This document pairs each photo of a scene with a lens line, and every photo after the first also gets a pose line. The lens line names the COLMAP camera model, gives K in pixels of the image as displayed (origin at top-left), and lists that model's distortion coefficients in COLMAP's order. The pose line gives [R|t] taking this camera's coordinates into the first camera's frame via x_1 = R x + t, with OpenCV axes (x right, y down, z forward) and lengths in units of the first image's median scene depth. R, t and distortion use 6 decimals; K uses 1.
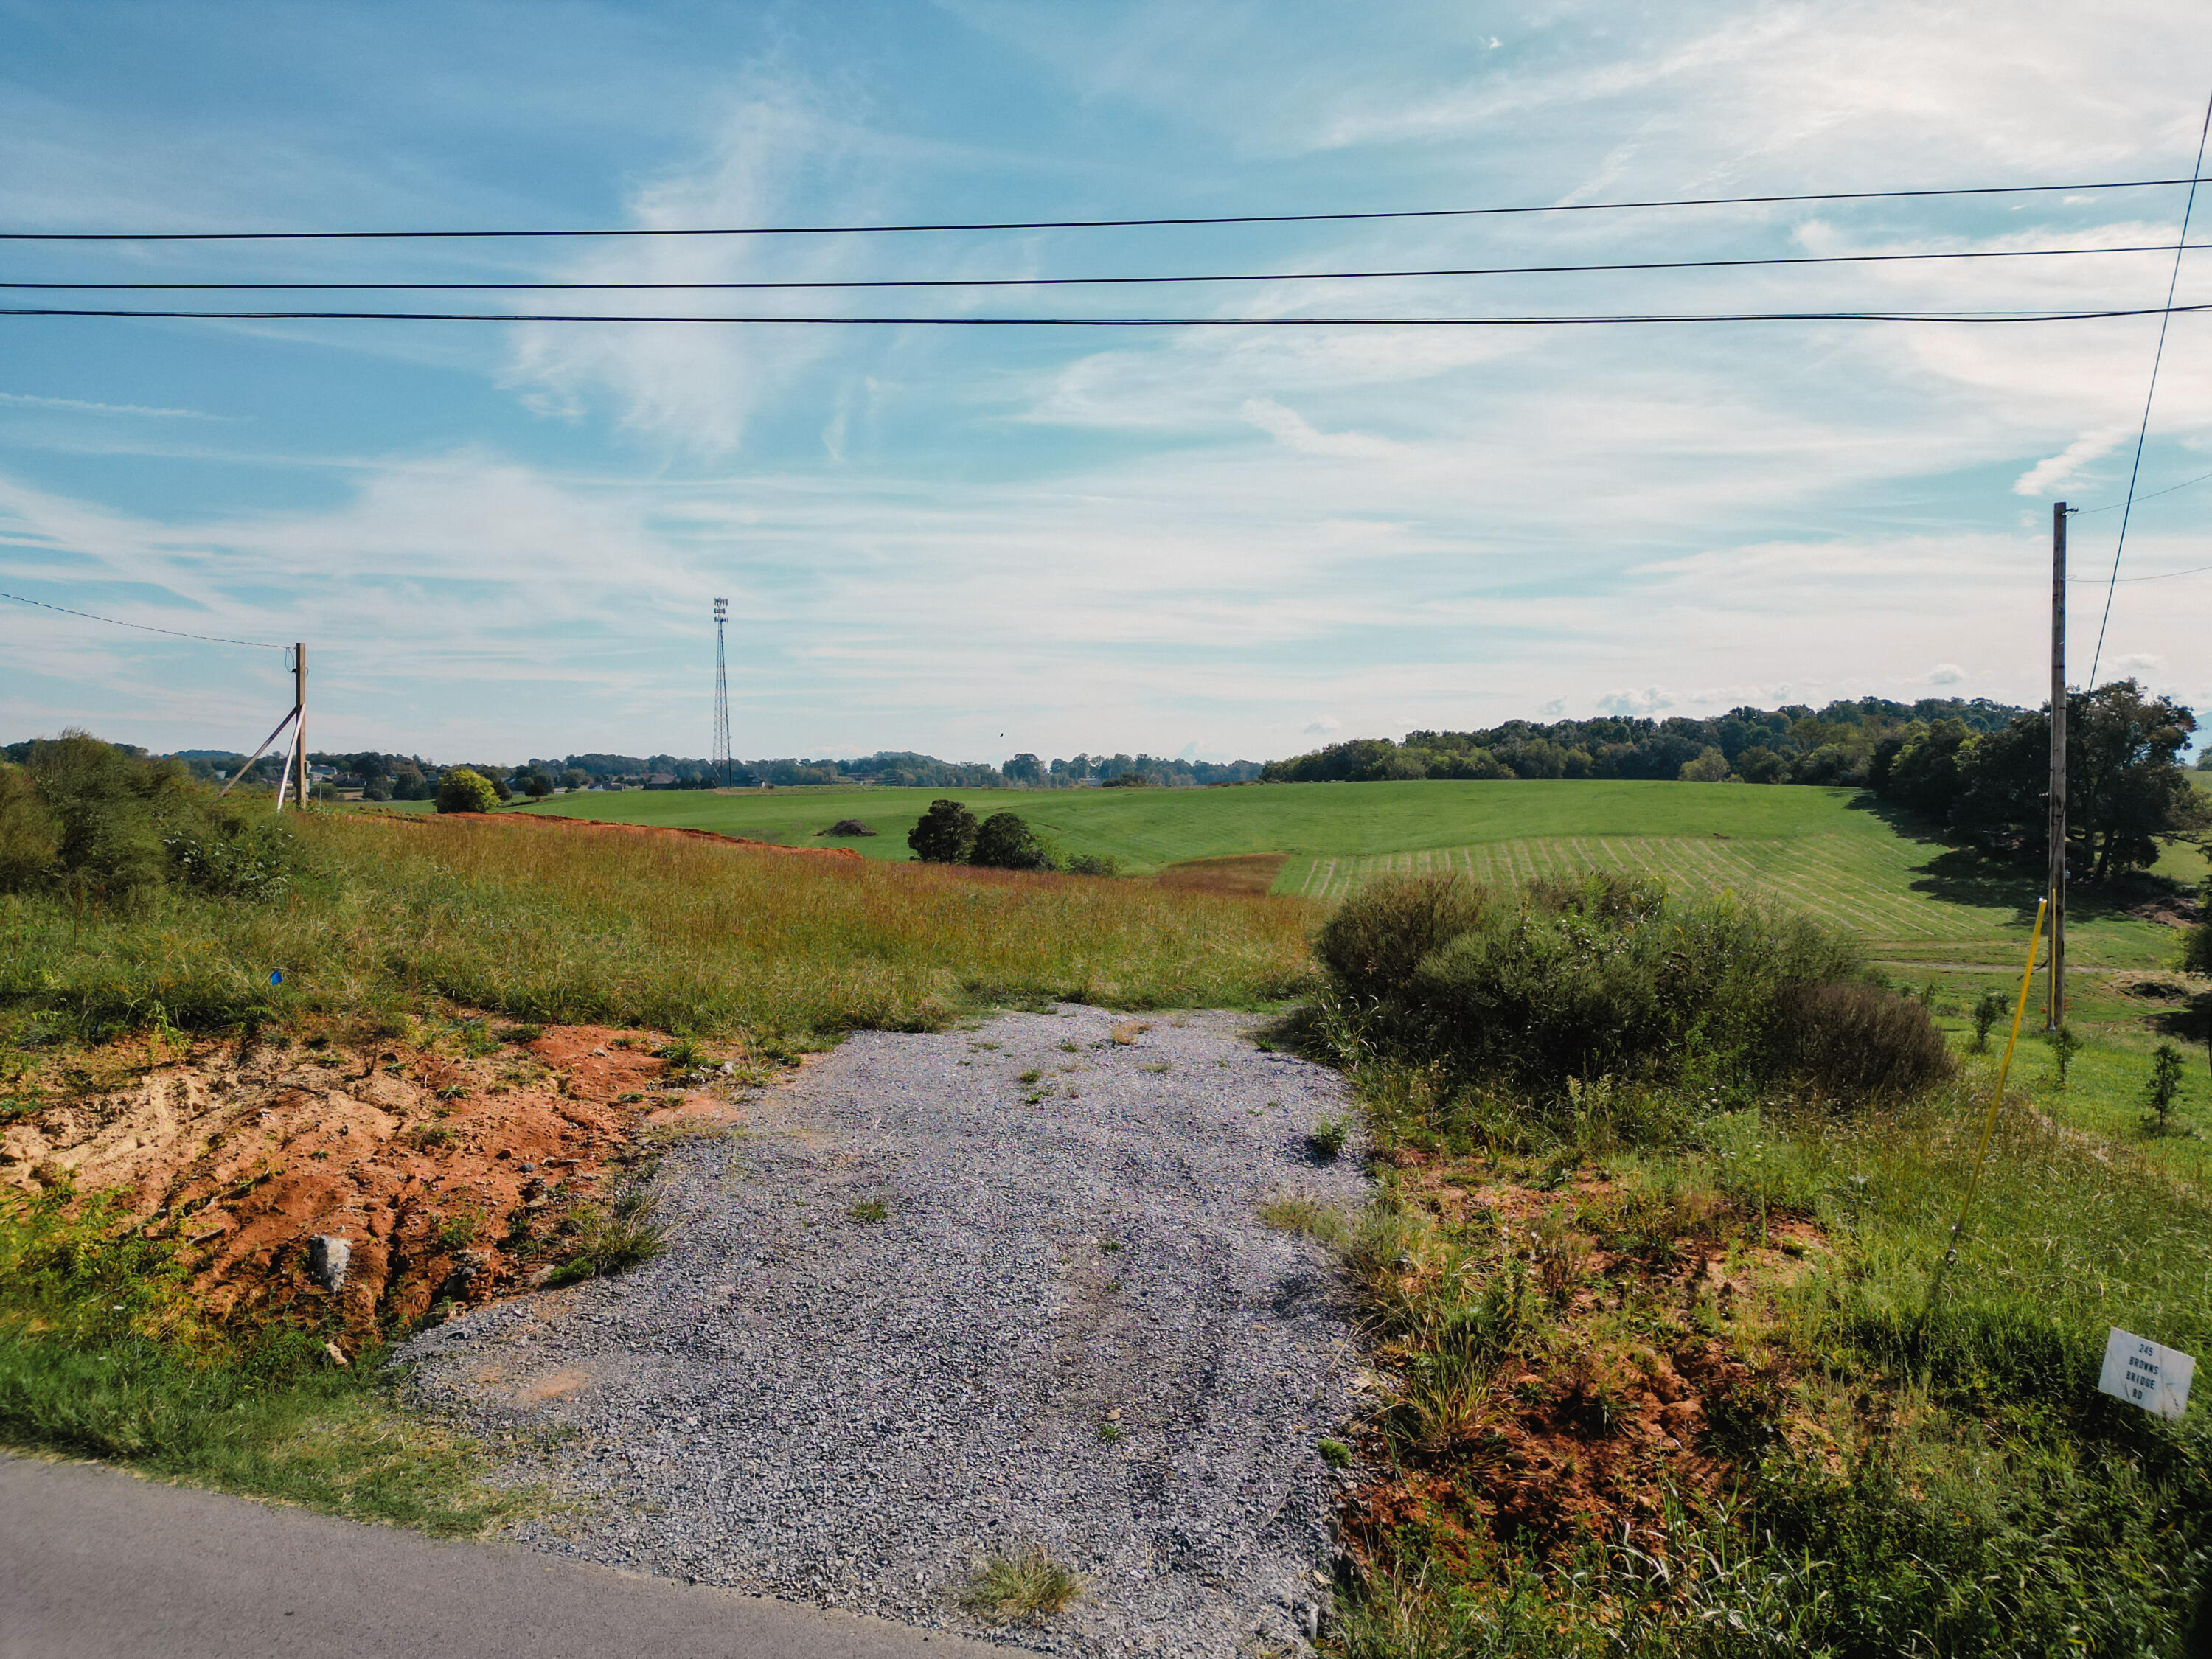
lens RADIAL K [[1540.4, 0, 1105.3], [0, 1540.4, 837.0], [0, 0, 1]] dist [0.084279, -0.087011]
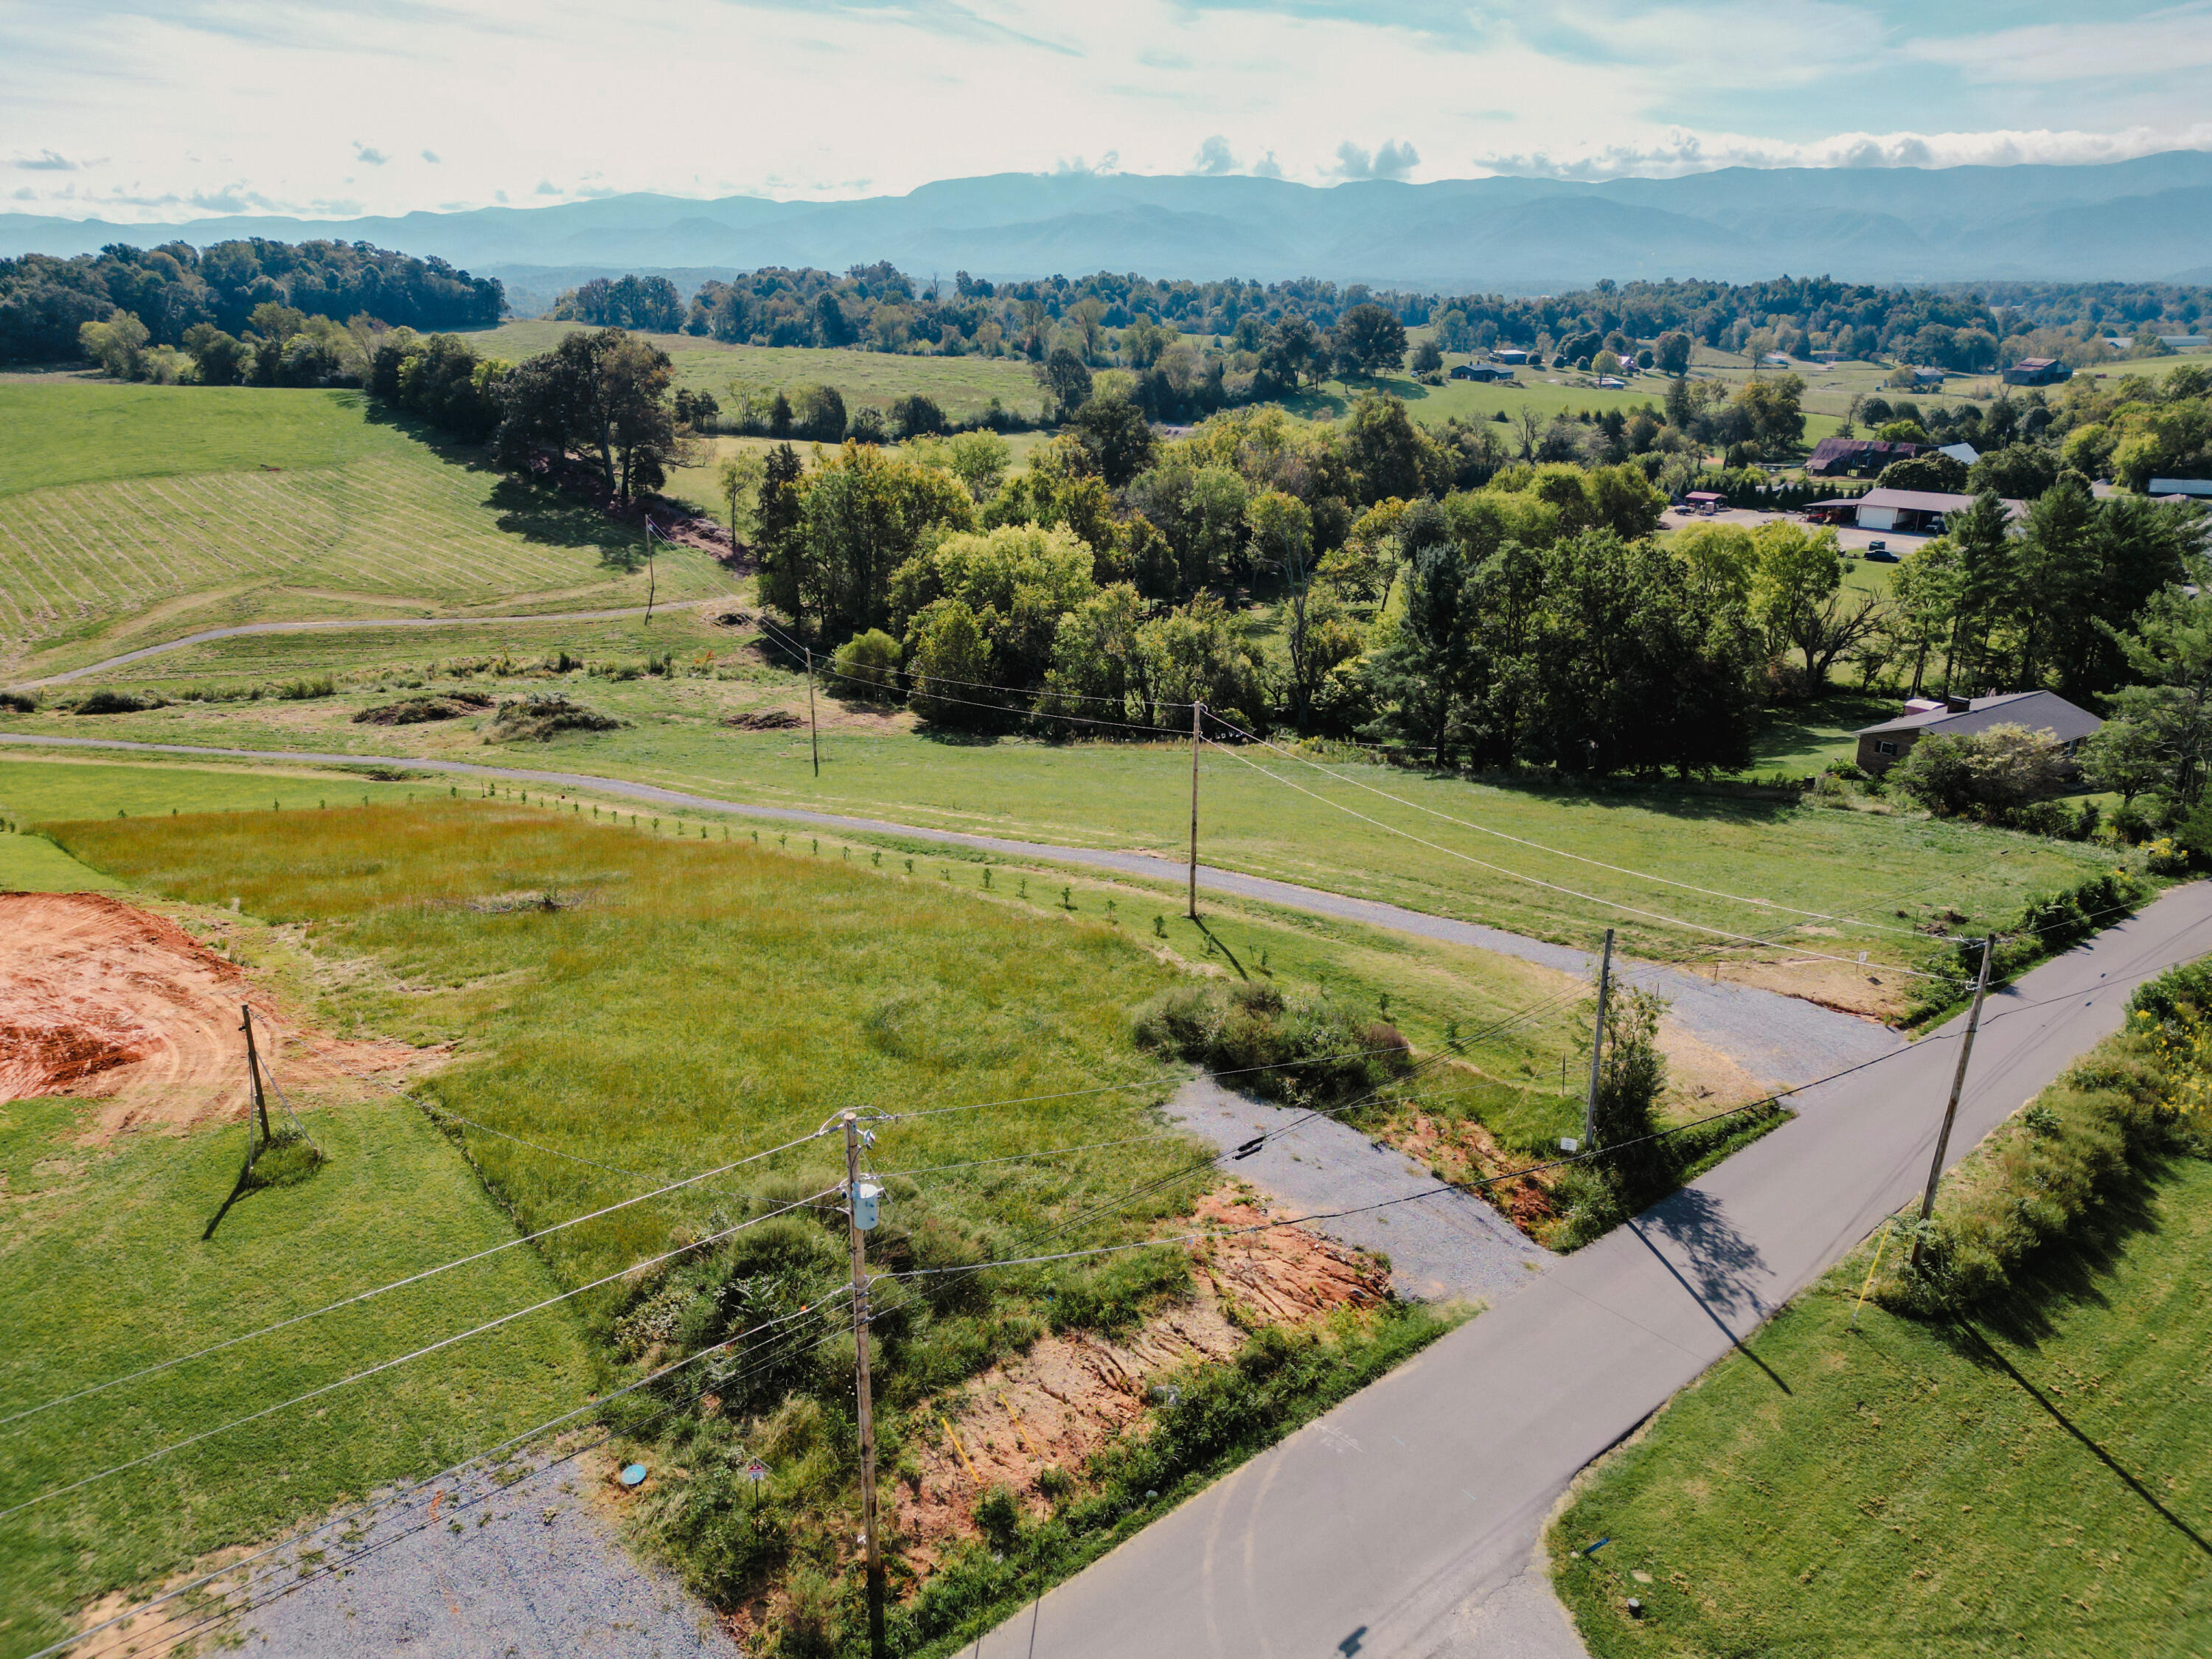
lens RADIAL K [[1540.4, 0, 1111.6], [0, 1540.4, 841.0], [0, 0, 1]] dist [0.084279, -0.087011]
pose [[0.565825, -0.274251, 0.777579, -0.101996], [0.021157, 0.947581, 0.318815, -0.059283], [-0.824254, -0.163942, 0.541967, -0.012421]]
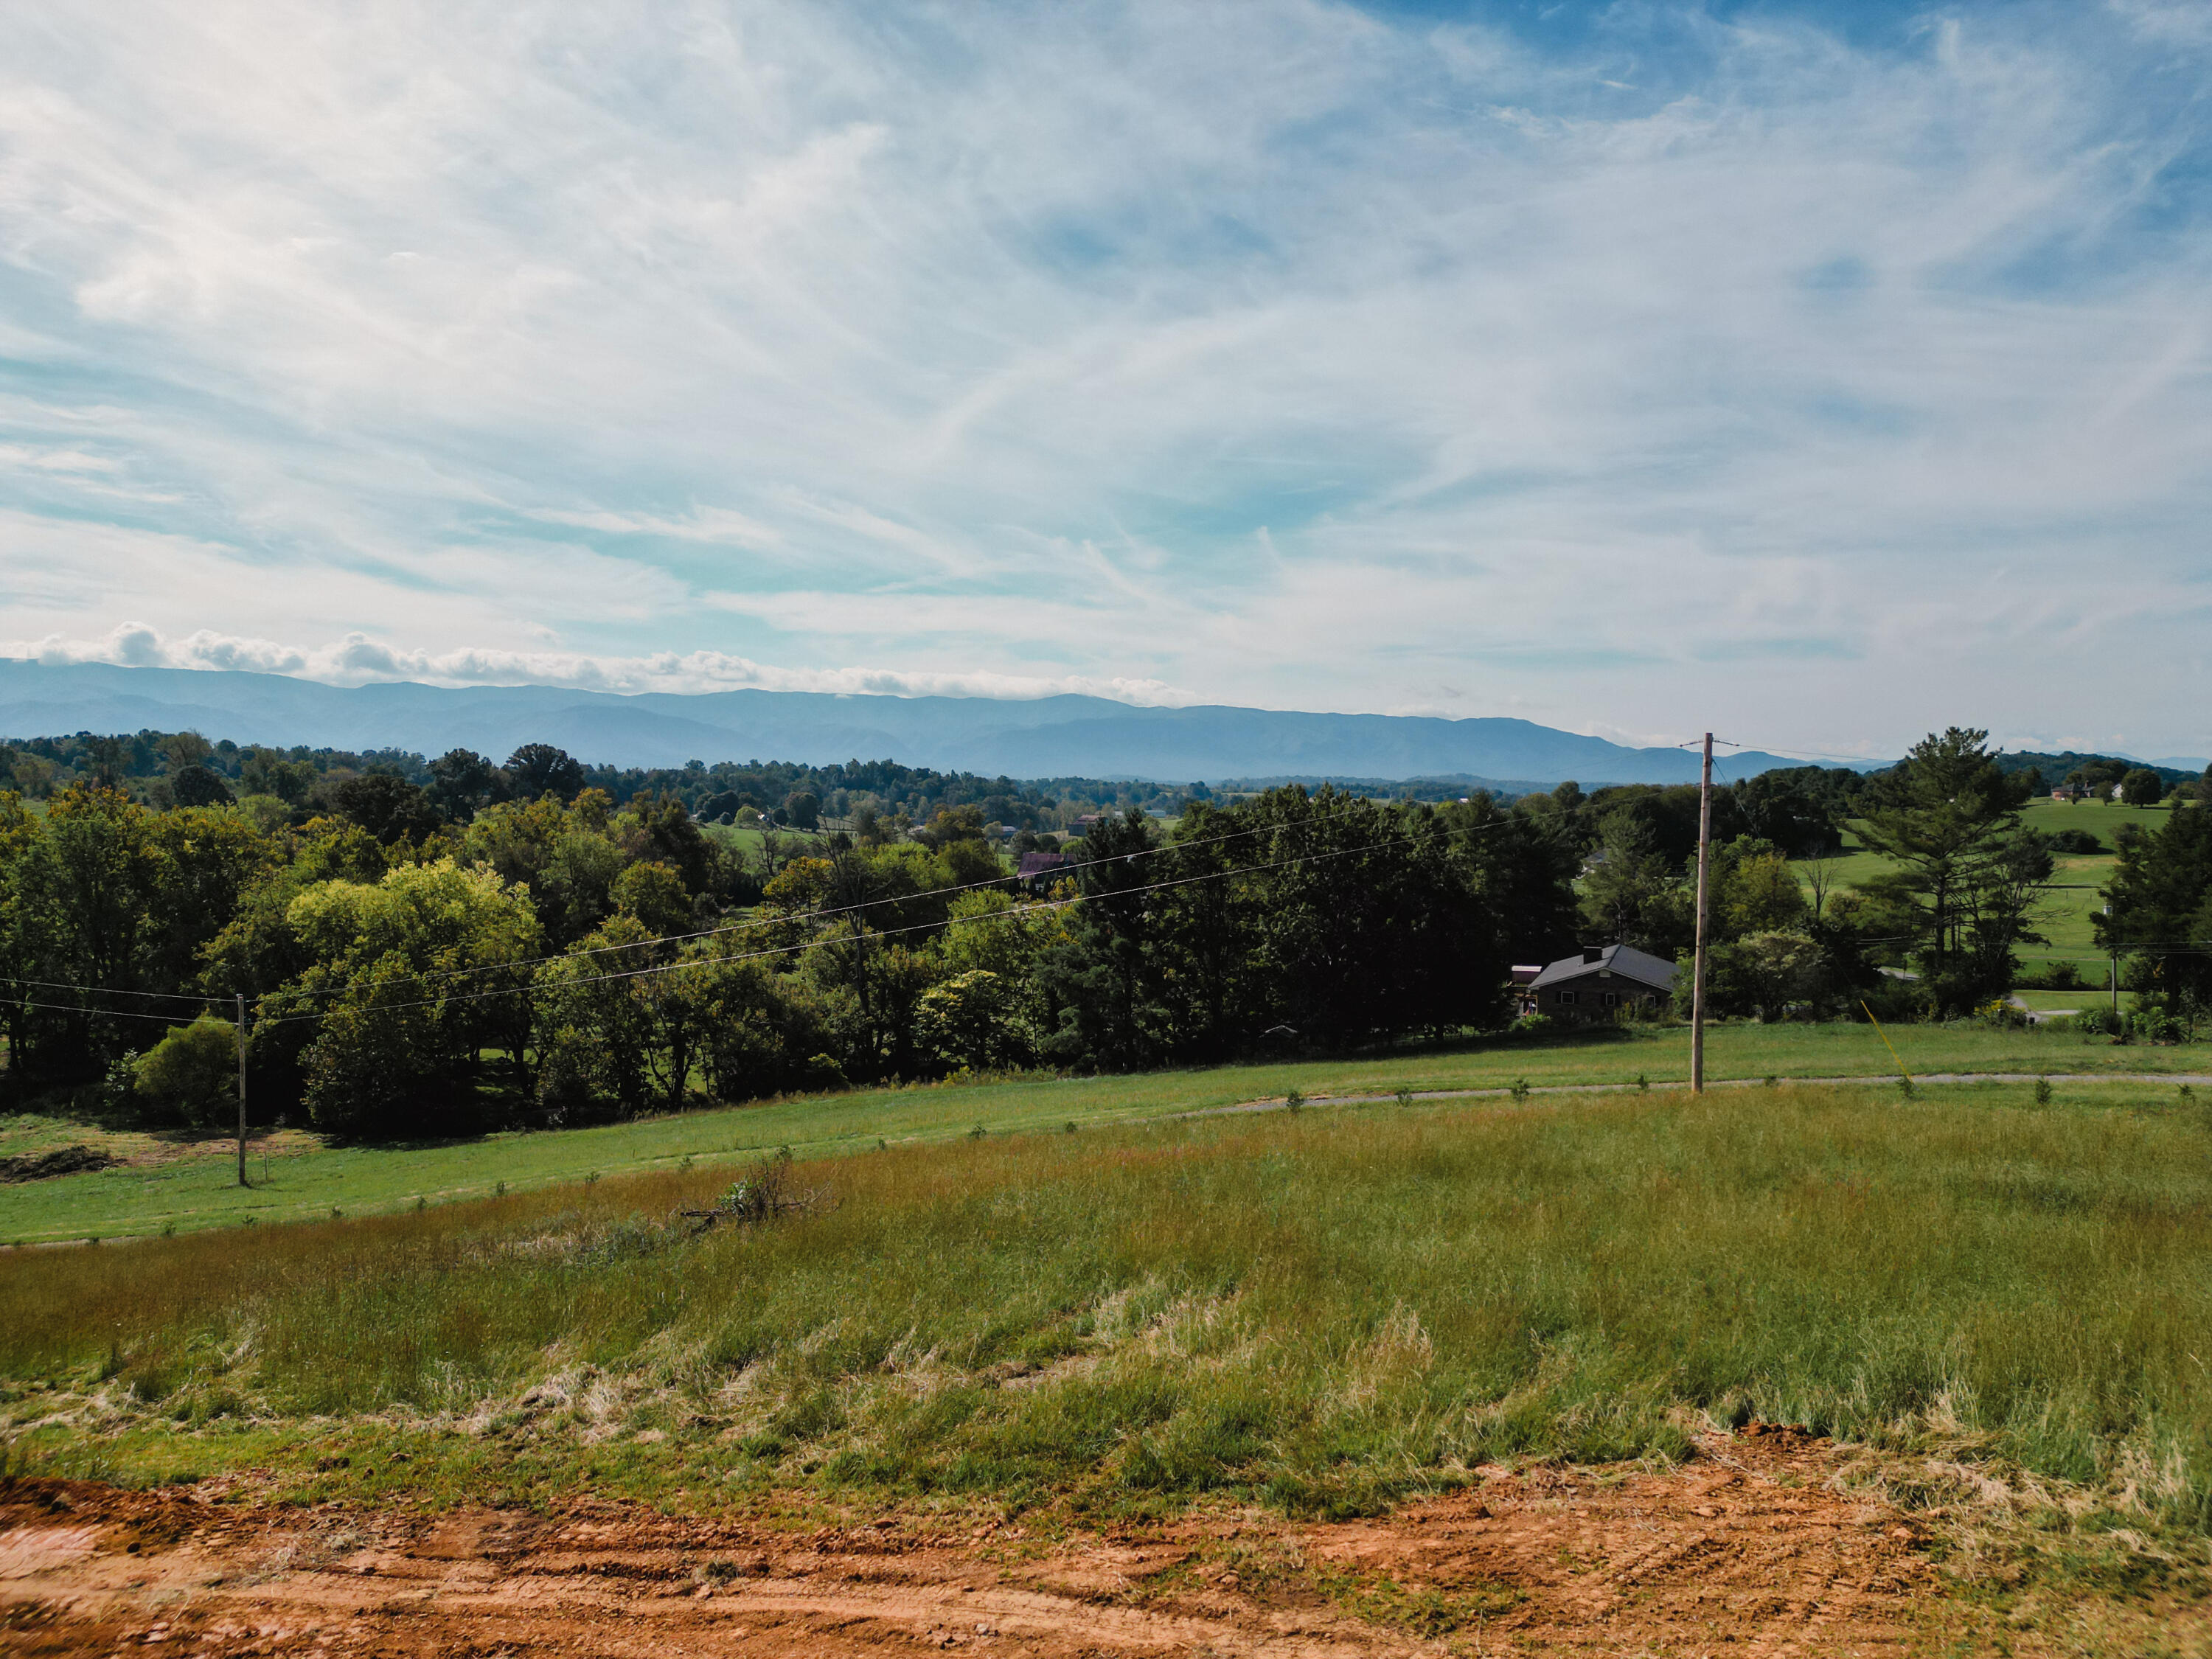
lens RADIAL K [[1540.4, 0, 1107.5], [0, 1540.4, 834.8], [0, 0, 1]] dist [0.084279, -0.087011]
pose [[0.021478, -0.027752, 0.999384, -0.067969], [0.023738, 0.999347, 0.027241, -0.013706], [-0.999487, 0.023139, 0.022122, 0.121588]]
